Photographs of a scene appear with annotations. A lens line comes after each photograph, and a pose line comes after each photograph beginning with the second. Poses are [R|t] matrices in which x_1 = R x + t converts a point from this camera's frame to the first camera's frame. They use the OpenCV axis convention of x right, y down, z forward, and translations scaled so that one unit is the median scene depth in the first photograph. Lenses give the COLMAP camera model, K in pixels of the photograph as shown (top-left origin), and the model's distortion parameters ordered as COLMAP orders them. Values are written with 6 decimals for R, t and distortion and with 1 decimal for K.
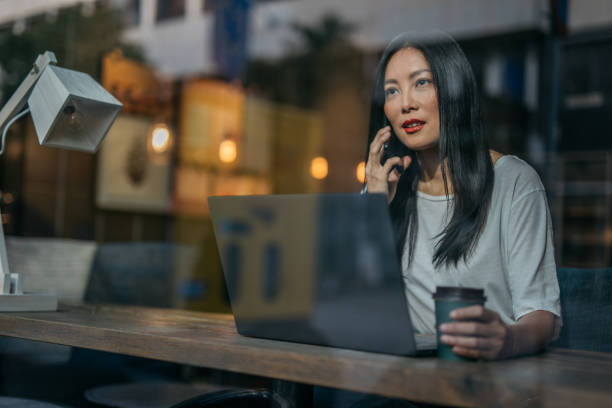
lens RADIAL K [[862.9, 0, 306.0], [0, 862.9, 204.0], [0, 0, 1]] dist [-0.024750, 0.033100]
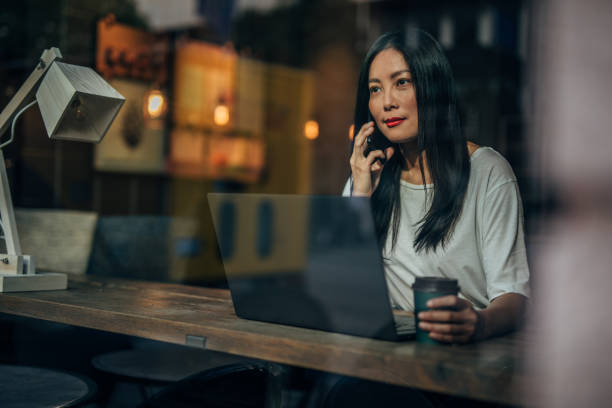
lens RADIAL K [[856.3, 0, 306.0], [0, 856.3, 204.0], [0, 0, 1]] dist [0.004441, -0.010458]
pose [[0.999942, -0.004593, 0.009746, 0.000236], [0.003991, 0.998137, 0.060874, -0.053623], [-0.010007, -0.060831, 0.998098, -0.077029]]
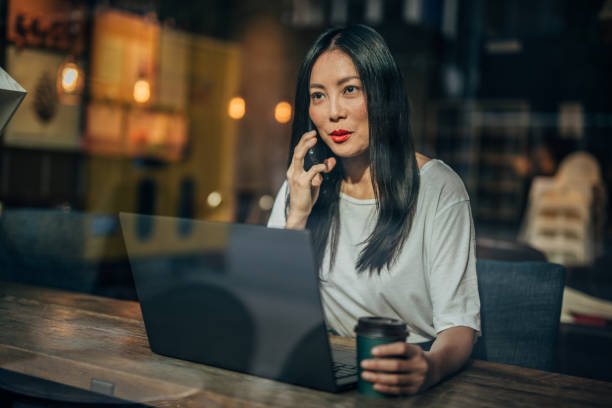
lens RADIAL K [[862.9, 0, 306.0], [0, 862.9, 204.0], [0, 0, 1]] dist [-0.024750, 0.033100]
pose [[0.994820, 0.017444, 0.100145, -0.005808], [-0.027050, 0.995074, 0.095376, -0.099218], [-0.097988, -0.097590, 0.990391, 0.046307]]
